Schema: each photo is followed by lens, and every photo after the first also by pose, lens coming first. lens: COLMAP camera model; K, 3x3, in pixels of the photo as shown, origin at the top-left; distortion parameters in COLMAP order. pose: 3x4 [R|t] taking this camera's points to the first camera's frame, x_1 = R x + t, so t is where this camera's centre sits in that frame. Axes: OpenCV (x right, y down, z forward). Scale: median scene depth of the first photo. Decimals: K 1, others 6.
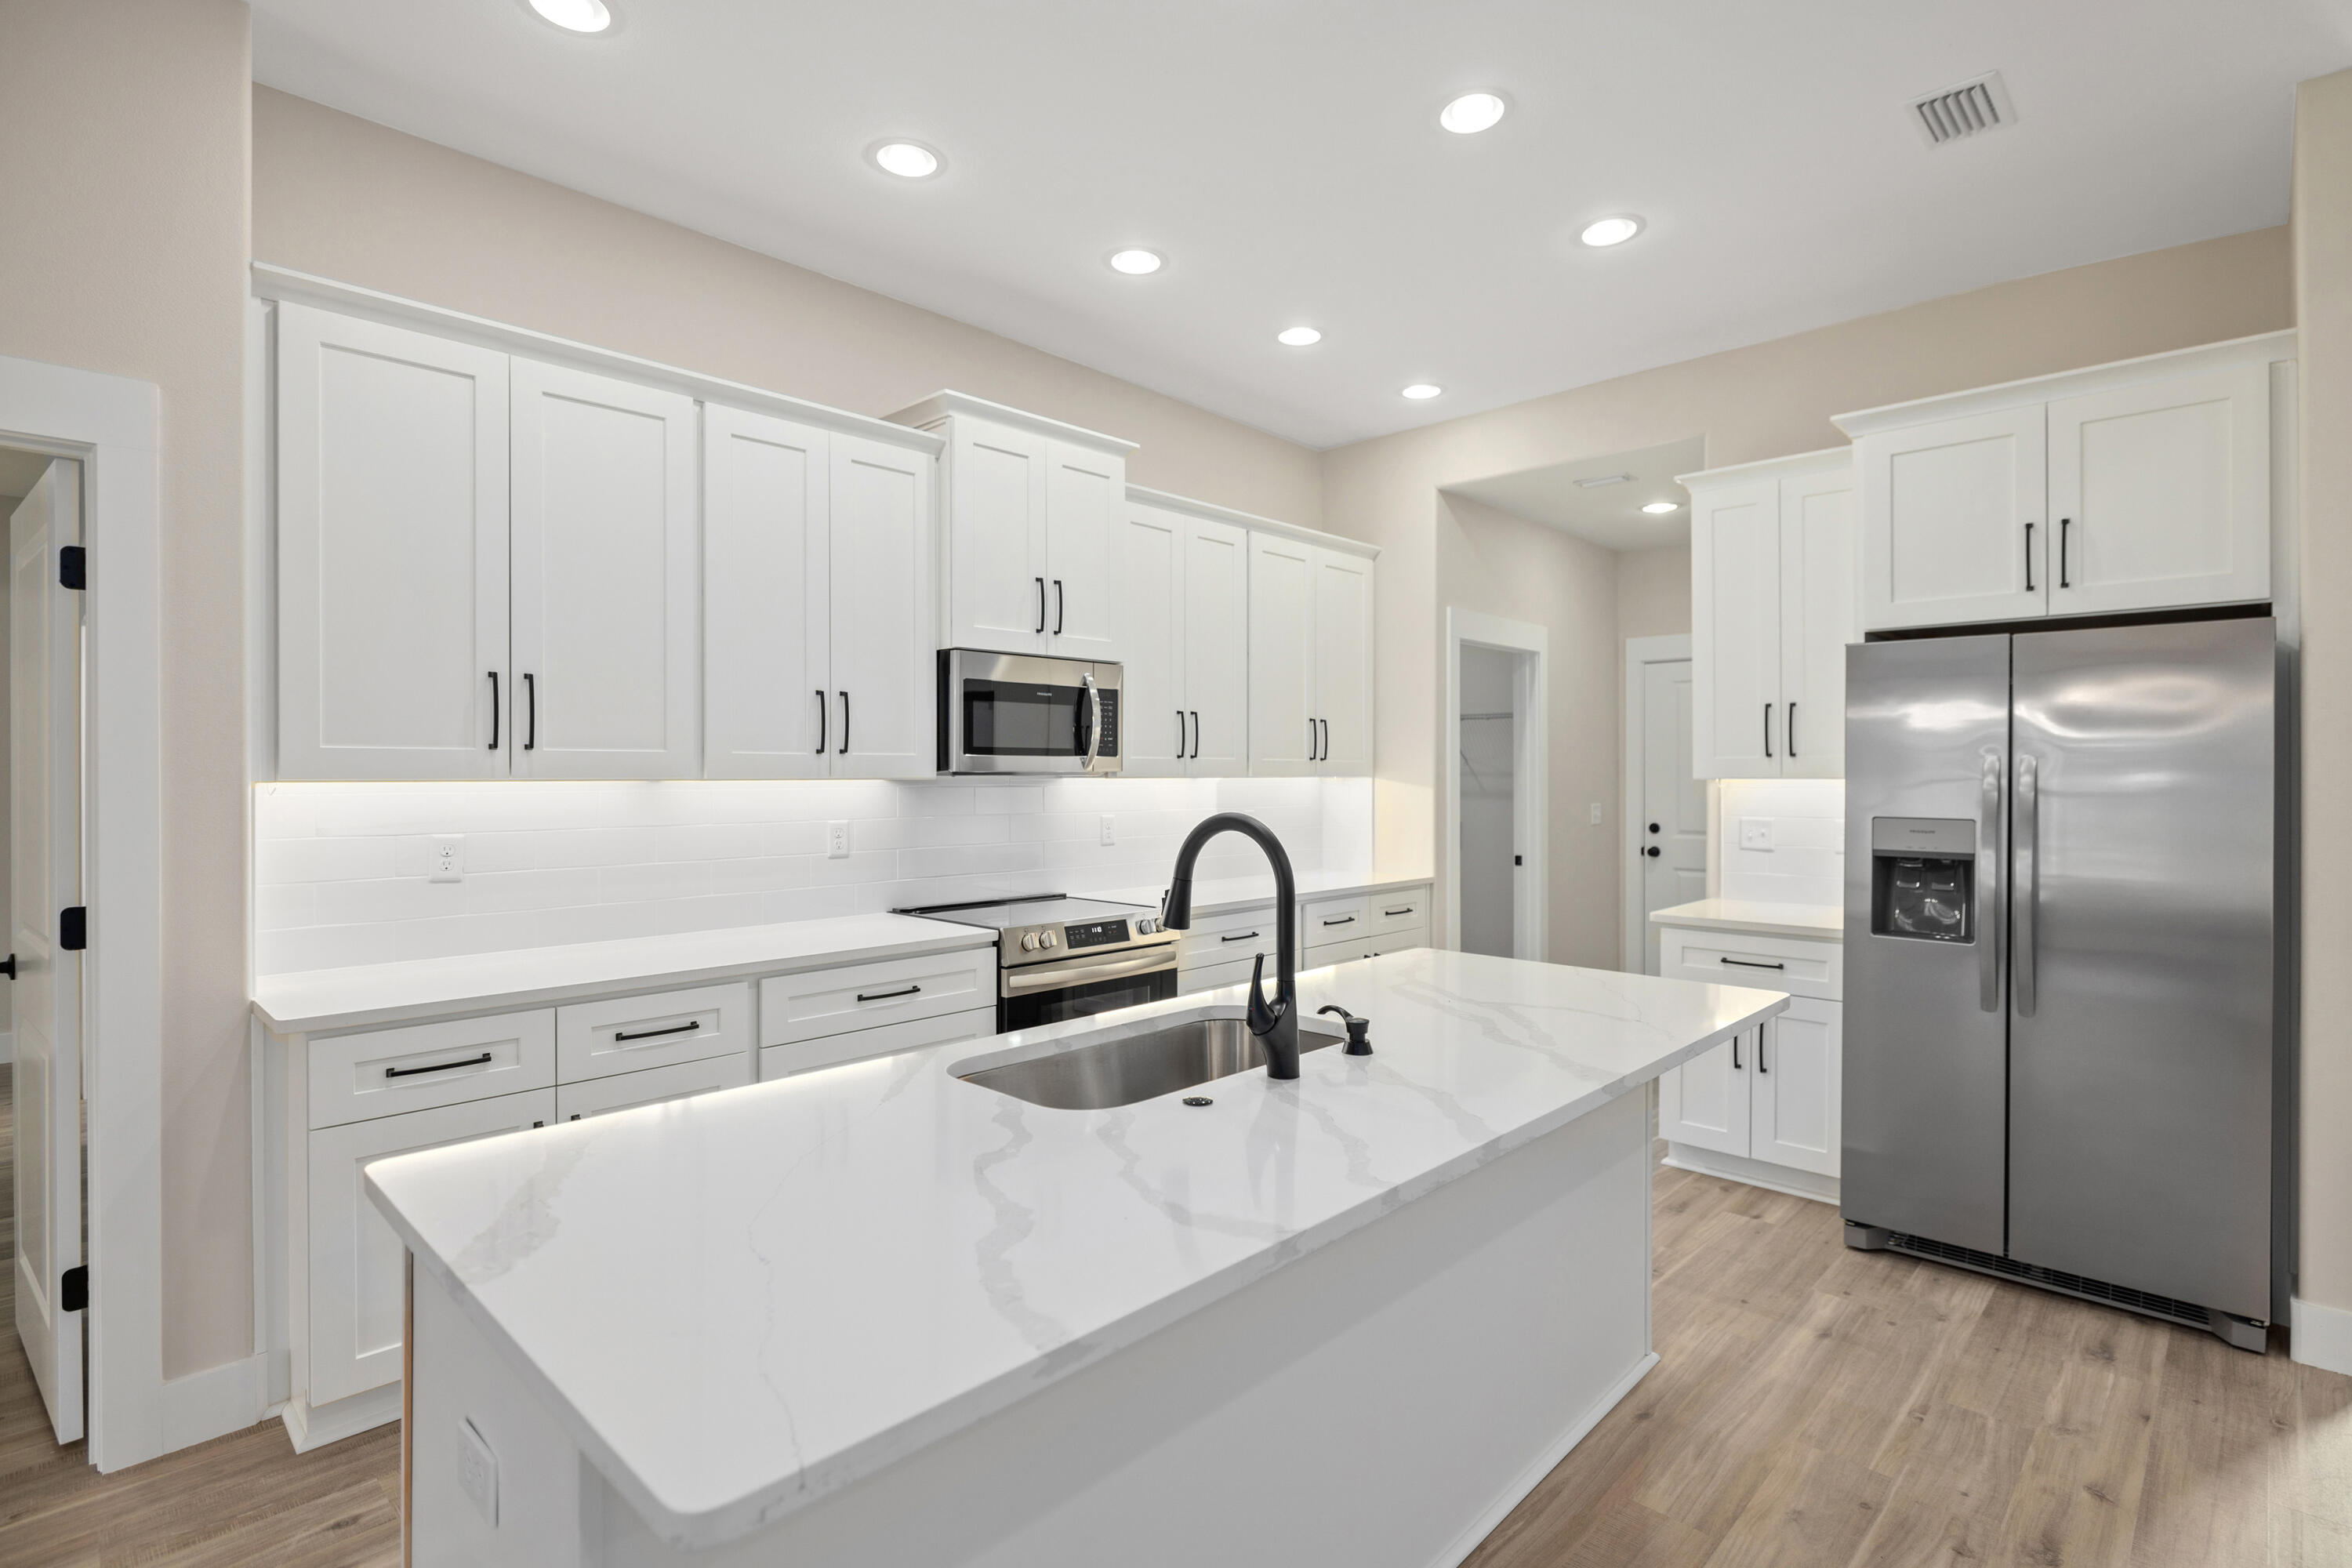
lens RADIAL K [[1157.5, 0, 1177.4], [0, 1157.5, 770.4], [0, 0, 1]] dist [-0.000914, 0.000167]
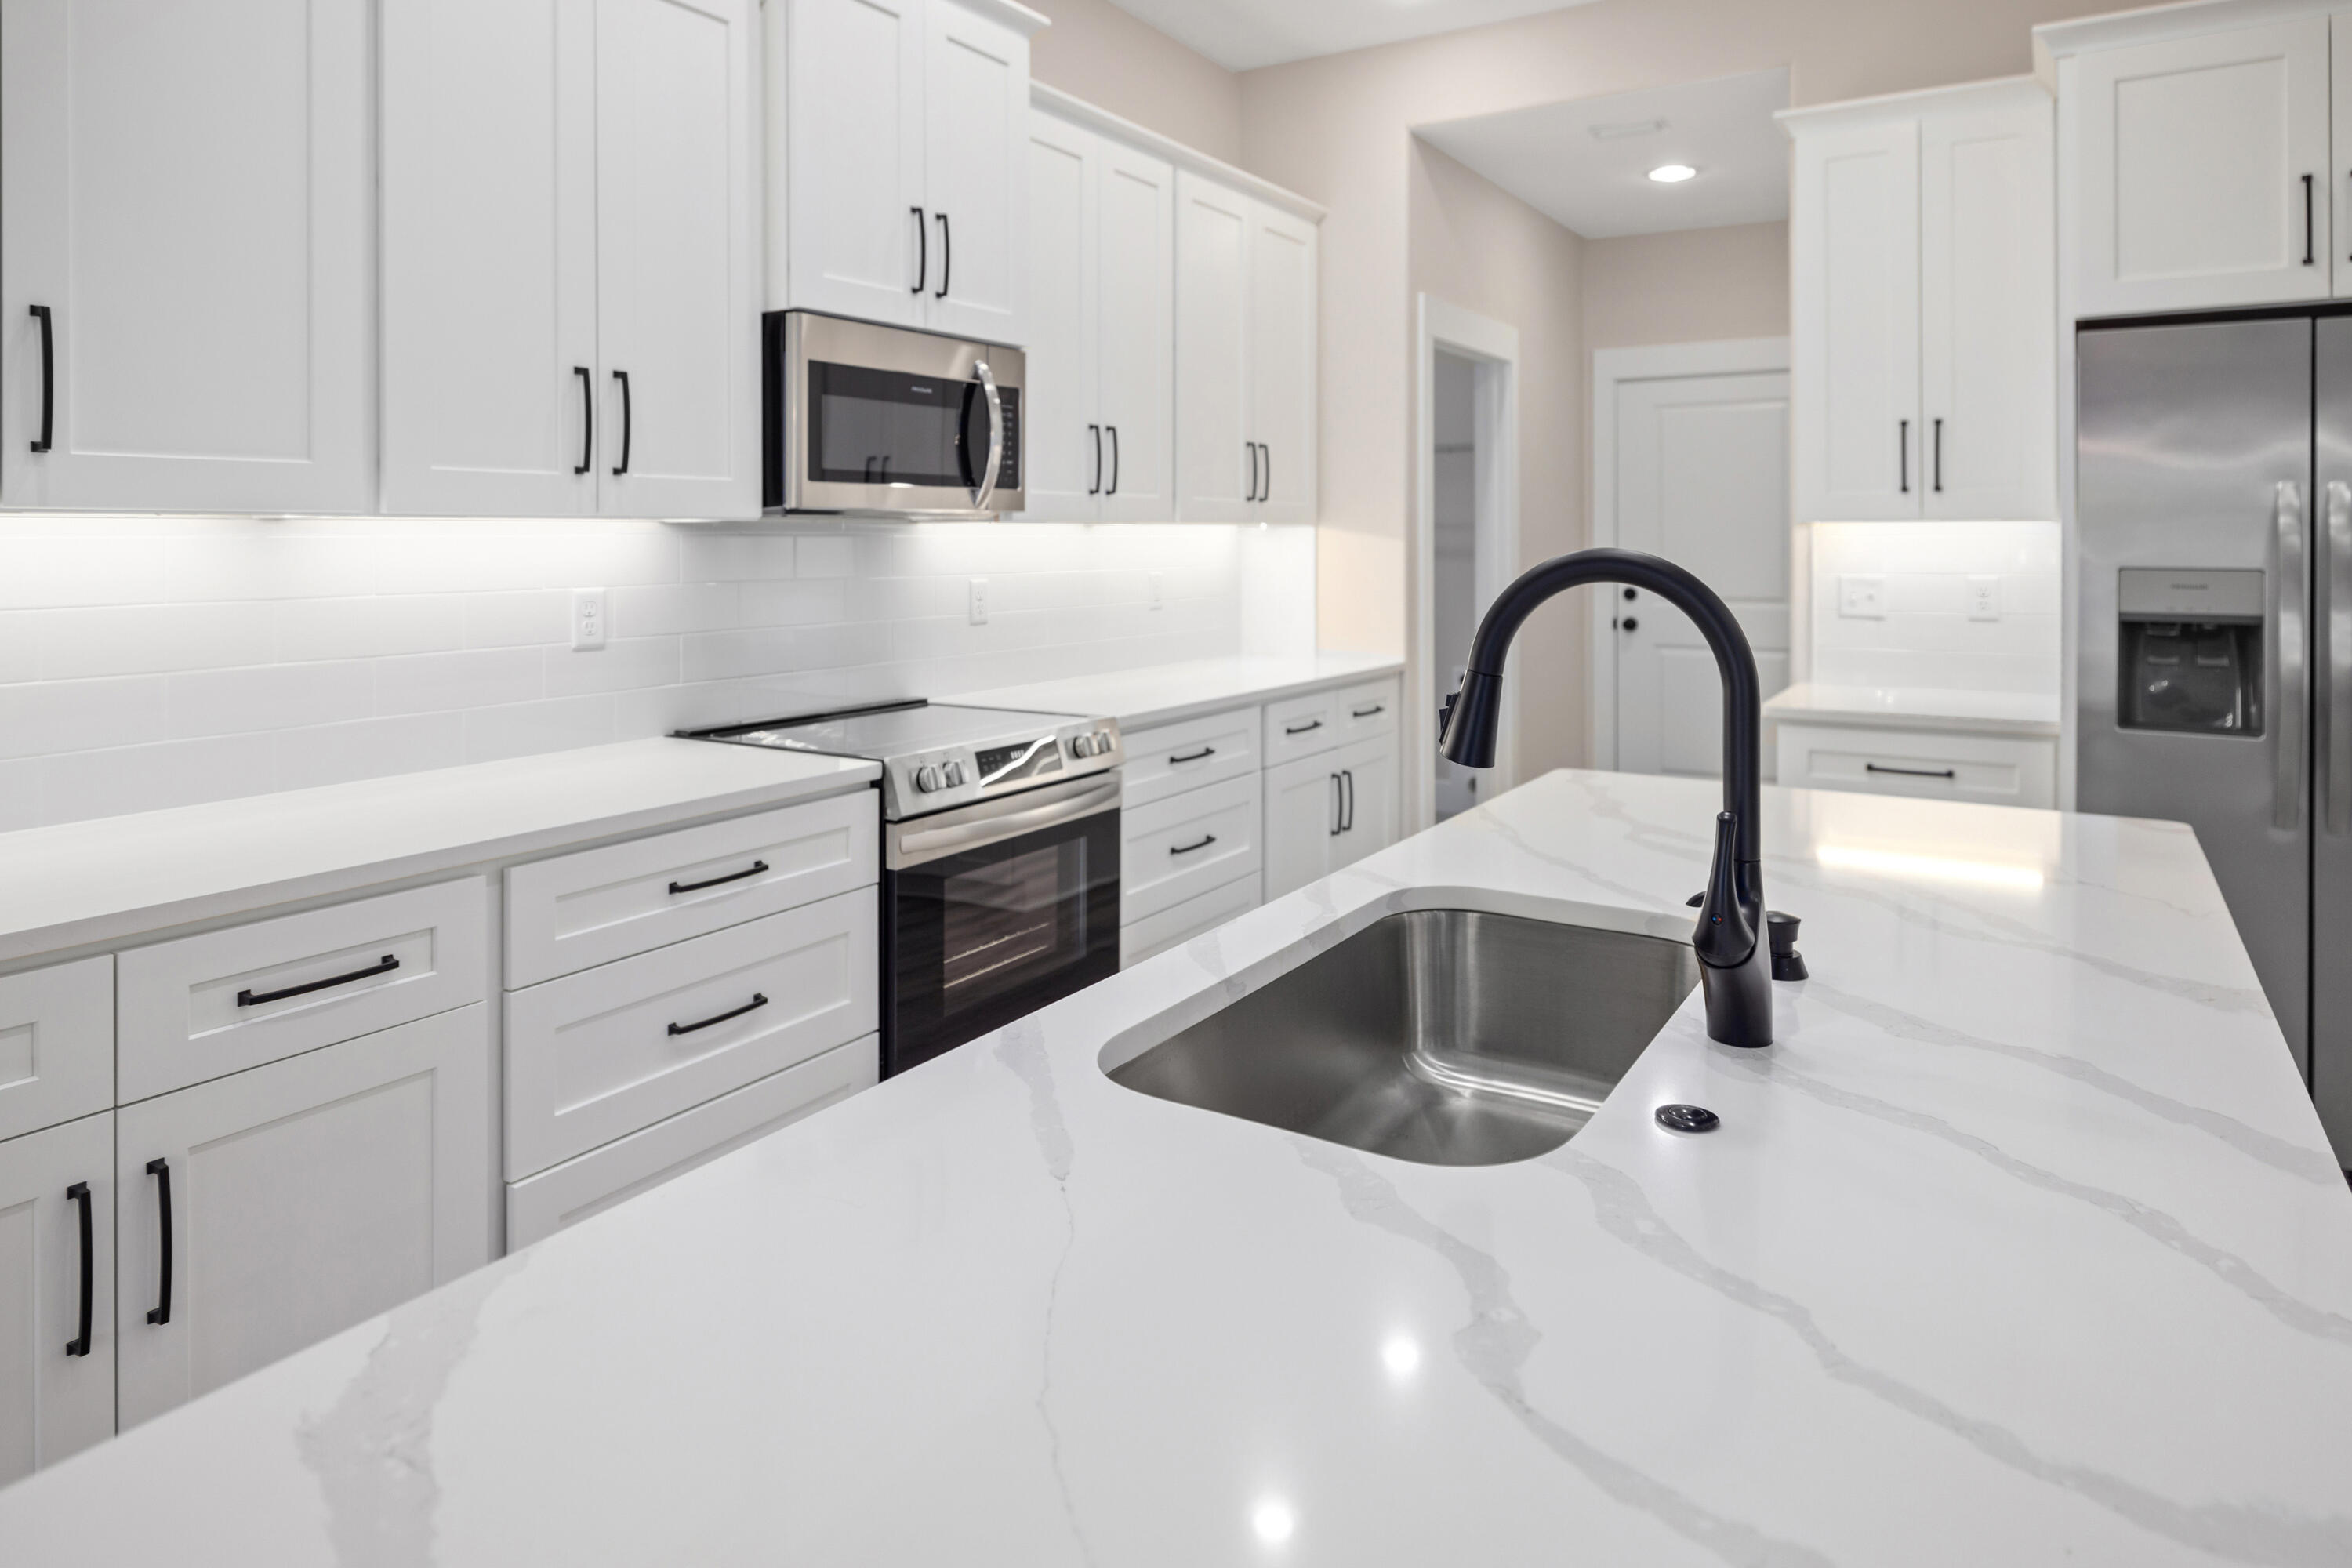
lens RADIAL K [[1438.4, 0, 1174.6], [0, 1438.4, 532.1], [0, 0, 1]] dist [0.006715, 0.000078]
pose [[0.978608, -0.001613, 0.205729, -0.146634], [0.001862, 0.999998, -0.001015, 0.014665], [-0.205727, 0.001376, 0.978608, 0.195697]]
